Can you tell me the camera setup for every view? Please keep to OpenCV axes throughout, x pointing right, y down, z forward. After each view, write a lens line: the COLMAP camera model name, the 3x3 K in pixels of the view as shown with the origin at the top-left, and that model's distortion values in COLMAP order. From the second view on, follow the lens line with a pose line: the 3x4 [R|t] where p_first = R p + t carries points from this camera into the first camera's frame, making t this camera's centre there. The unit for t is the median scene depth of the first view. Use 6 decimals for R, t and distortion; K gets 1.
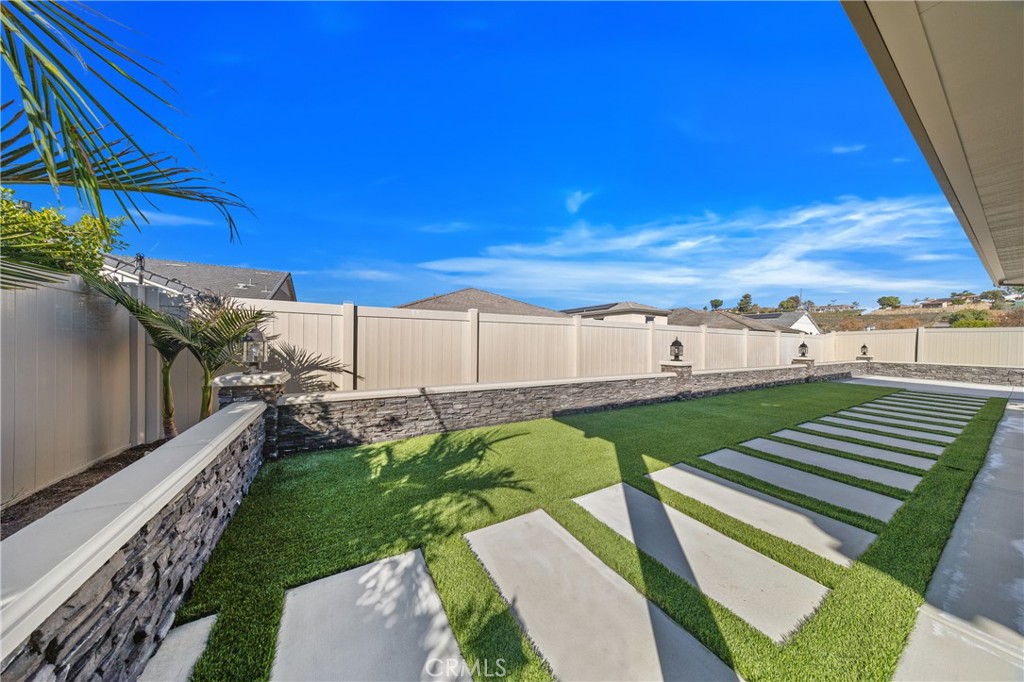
lens RADIAL K [[297.3, 0, 515.3], [0, 297.3, 342.8], [0, 0, 1]] dist [-0.000272, -0.000092]
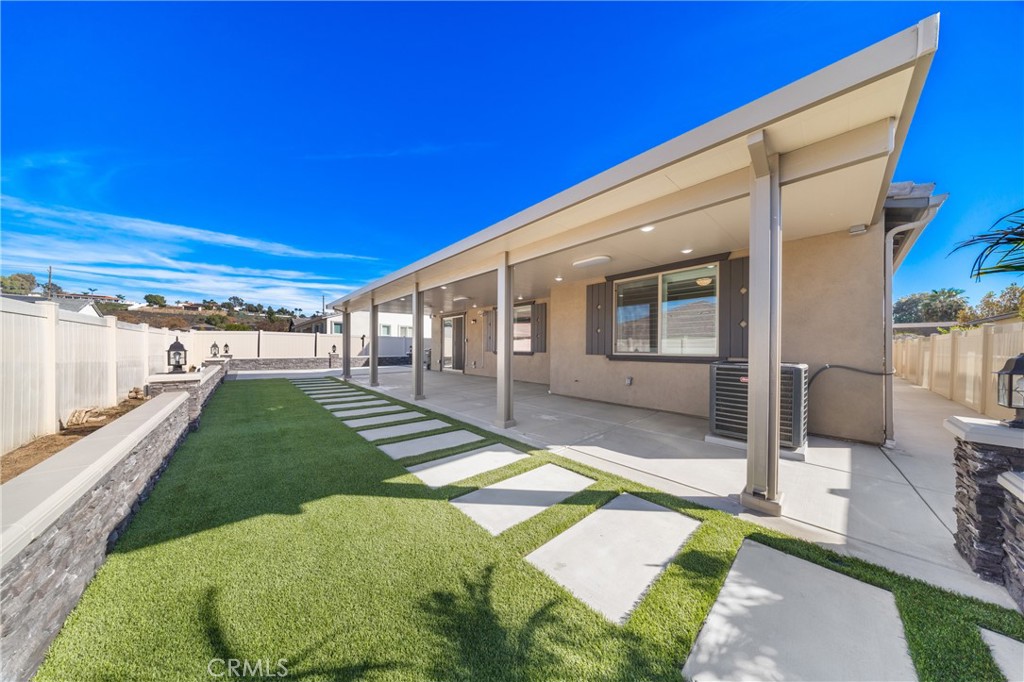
lens RADIAL K [[297.3, 0, 512.0], [0, 297.3, 345.1], [0, 0, 1]] dist [-0.000272, -0.000092]
pose [[-0.206035, -0.009068, 0.978503, -0.433783], [-0.008569, 0.999935, 0.007462, -0.021999], [-0.978507, -0.006847, -0.206100, 0.741827]]
